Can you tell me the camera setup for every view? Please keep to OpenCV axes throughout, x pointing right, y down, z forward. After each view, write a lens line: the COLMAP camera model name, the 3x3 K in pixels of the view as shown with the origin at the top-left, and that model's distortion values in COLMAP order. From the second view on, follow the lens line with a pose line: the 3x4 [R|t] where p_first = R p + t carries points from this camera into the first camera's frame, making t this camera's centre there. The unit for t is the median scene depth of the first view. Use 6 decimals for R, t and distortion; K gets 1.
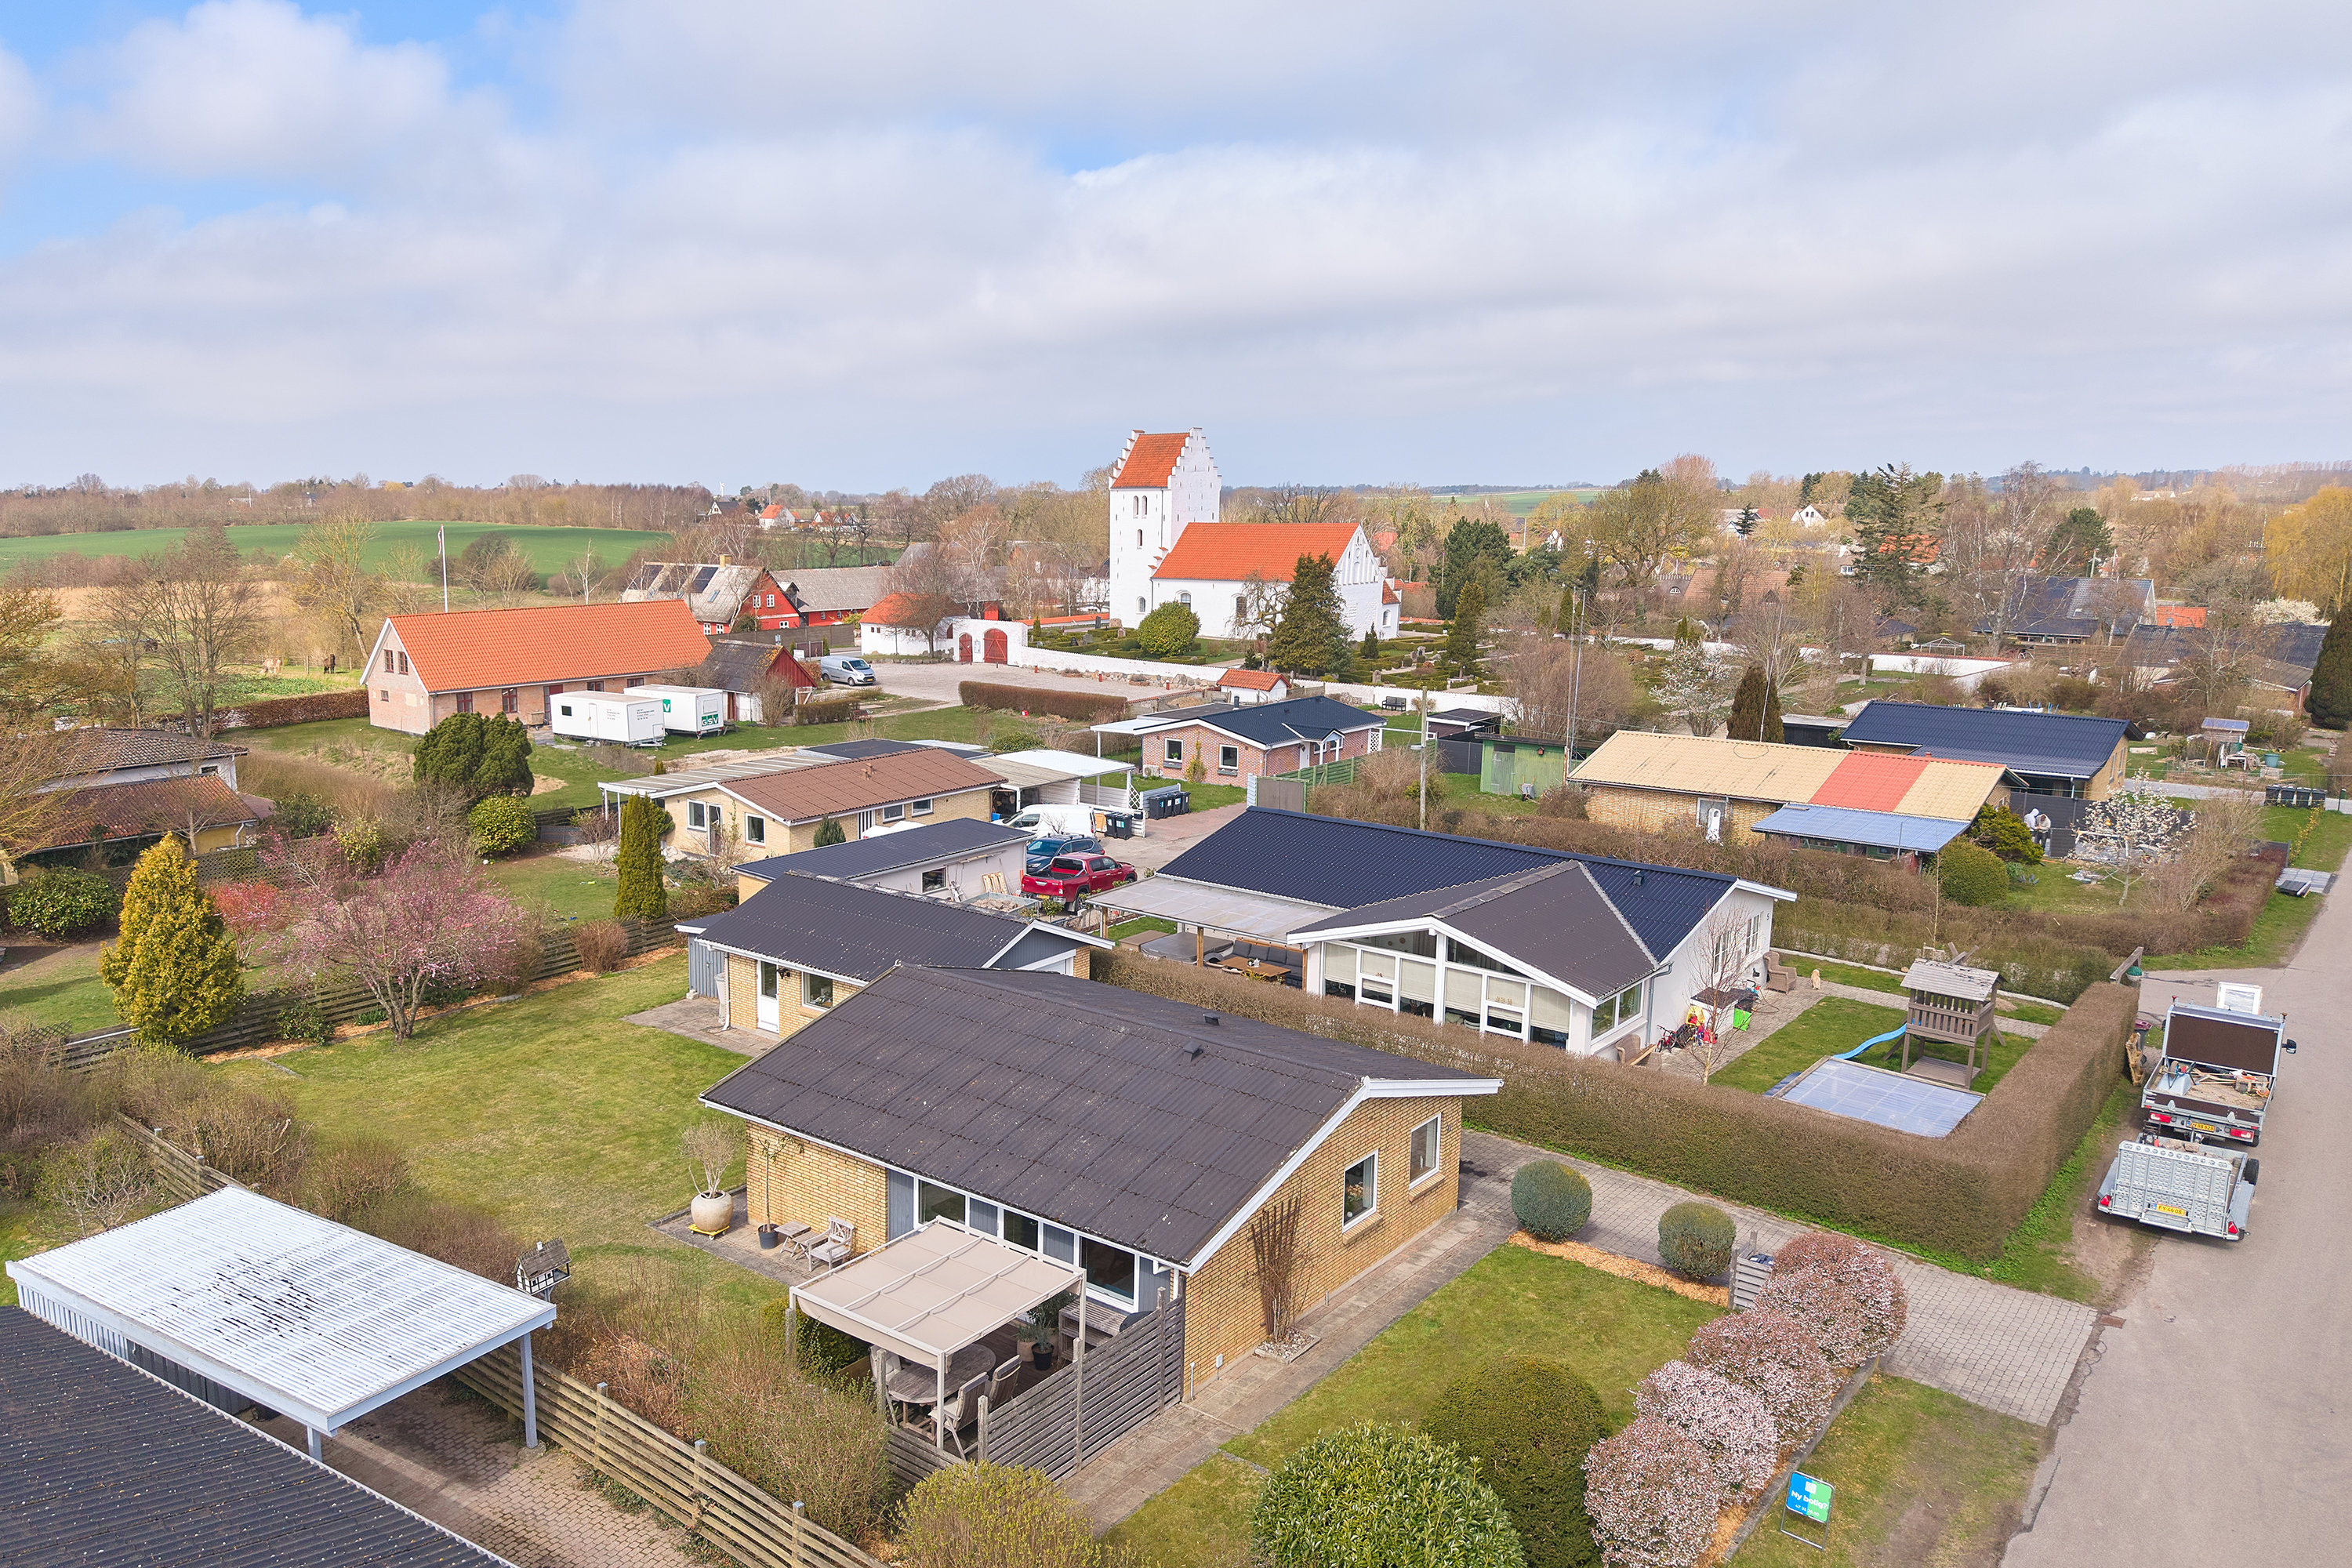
lens RADIAL K [[1707.3, 0, 1176.0], [0, 1707.3, 784.0], [0, 0, 1]] dist [0.001025, -0.001407]
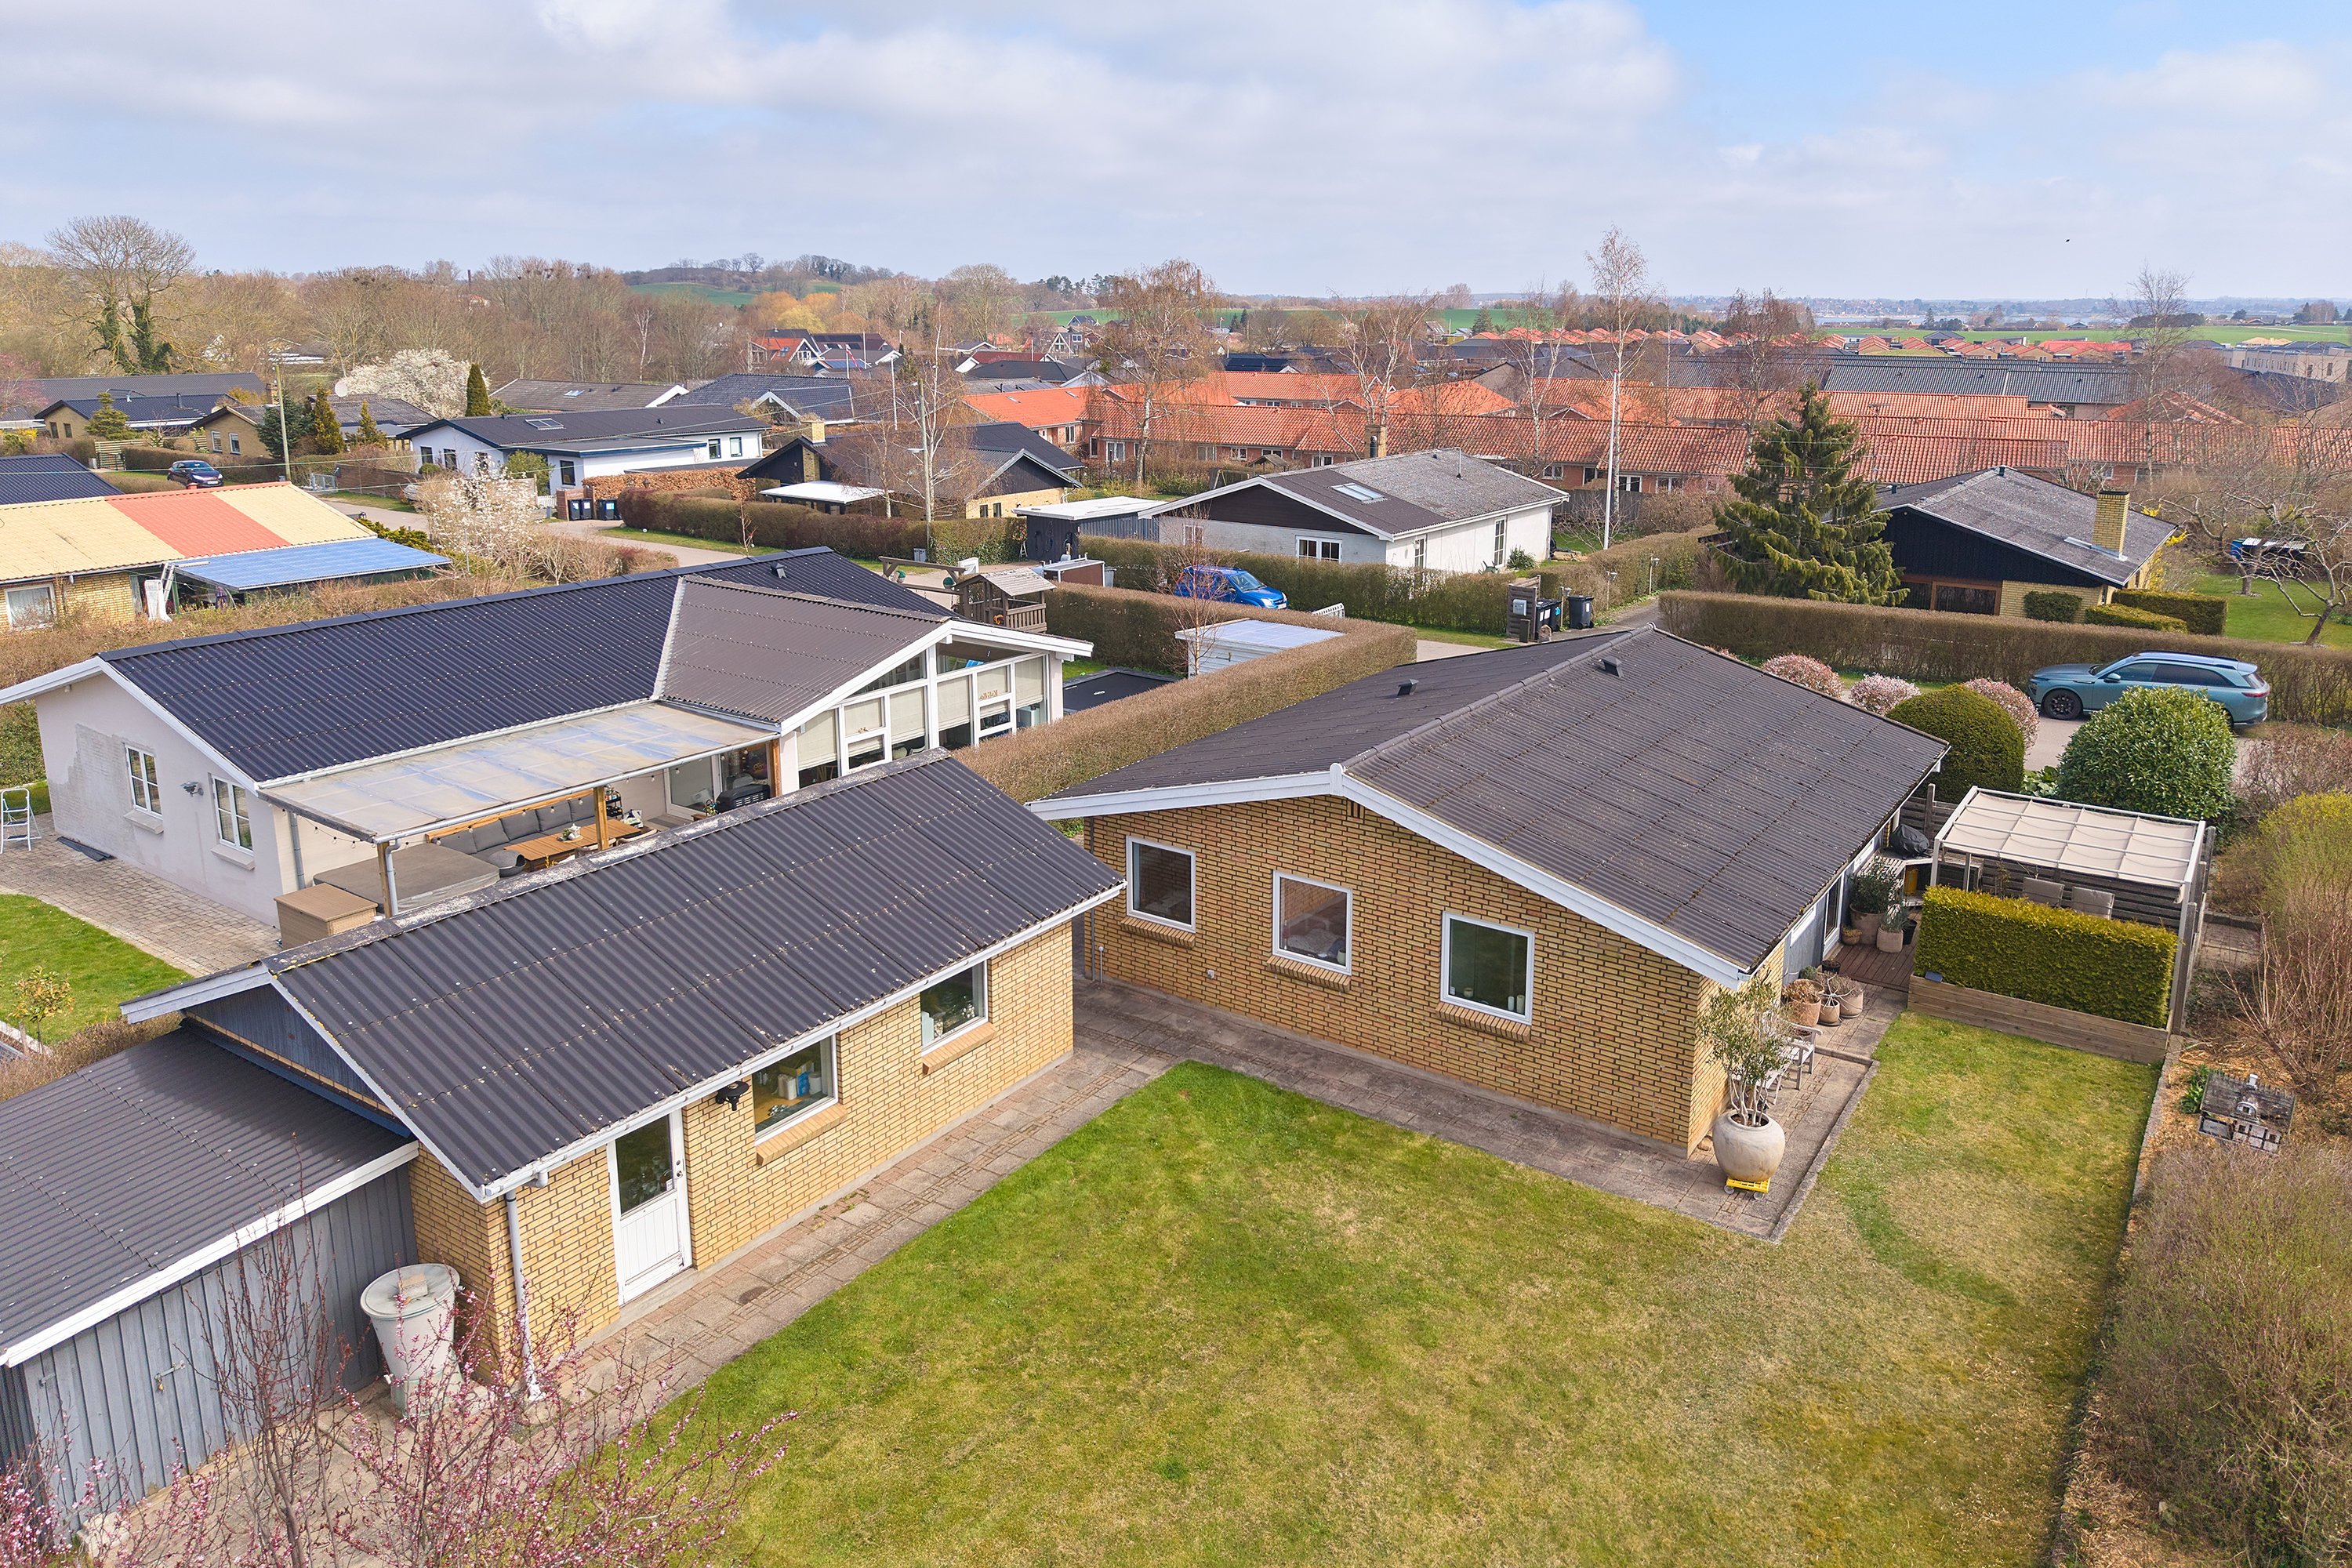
lens RADIAL K [[1707.3, 0, 1176.0], [0, 1707.3, 784.0], [0, 0, 1]] dist [0.001025, -0.001407]
pose [[-0.059423, -0.290964, 0.954887, -0.598171], [0.137926, 0.945009, 0.296537, -0.064157], [-0.988658, 0.149325, -0.016024, 0.896365]]
